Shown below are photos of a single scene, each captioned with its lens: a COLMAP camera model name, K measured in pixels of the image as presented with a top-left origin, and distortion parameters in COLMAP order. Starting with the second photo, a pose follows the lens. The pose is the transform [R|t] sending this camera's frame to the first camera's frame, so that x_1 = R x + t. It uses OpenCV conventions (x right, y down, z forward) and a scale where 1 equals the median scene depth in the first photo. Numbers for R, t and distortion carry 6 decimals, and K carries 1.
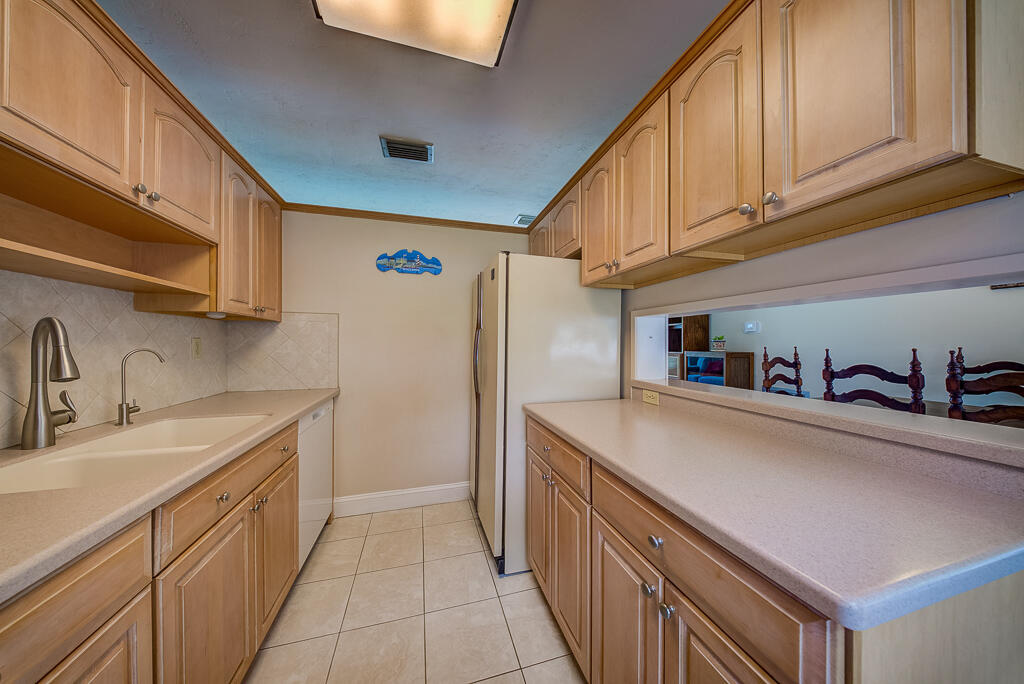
lens RADIAL K [[302.6, 0, 507.7], [0, 302.6, 343.7], [0, 0, 1]] dist [-0.003516, -0.000654]
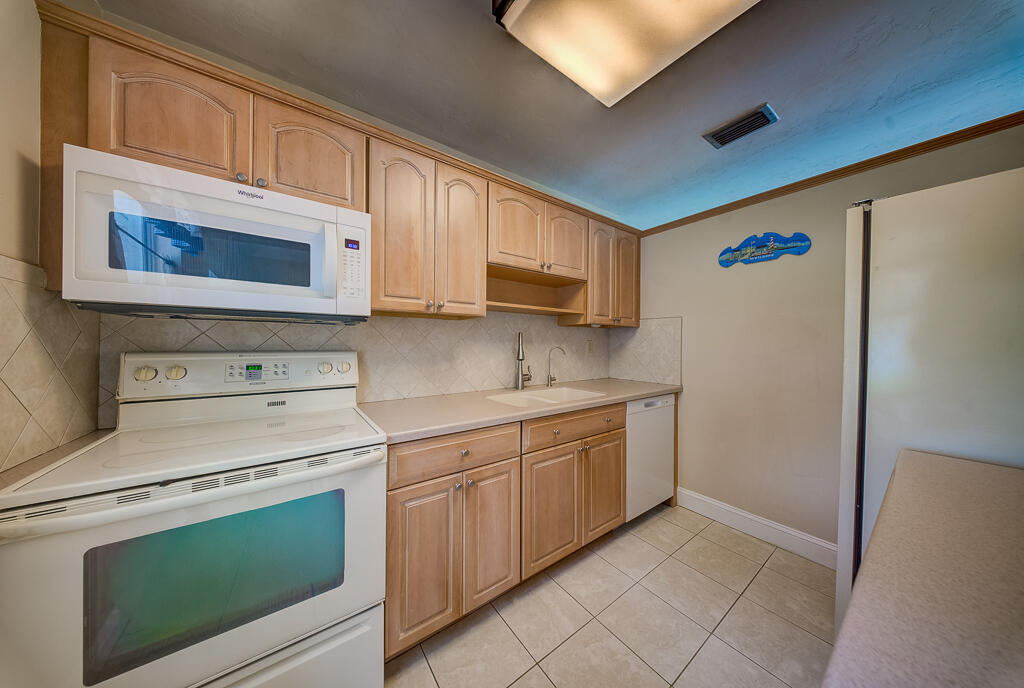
lens RADIAL K [[302.6, 0, 511.0], [0, 302.6, 343.6], [0, 0, 1]] dist [-0.003516, -0.000654]
pose [[0.343501, -0.000868, -0.939152, 0.335041], [-0.004215, 0.999988, -0.002466, 0.002056], [0.939143, 0.004805, 0.343494, 0.081003]]
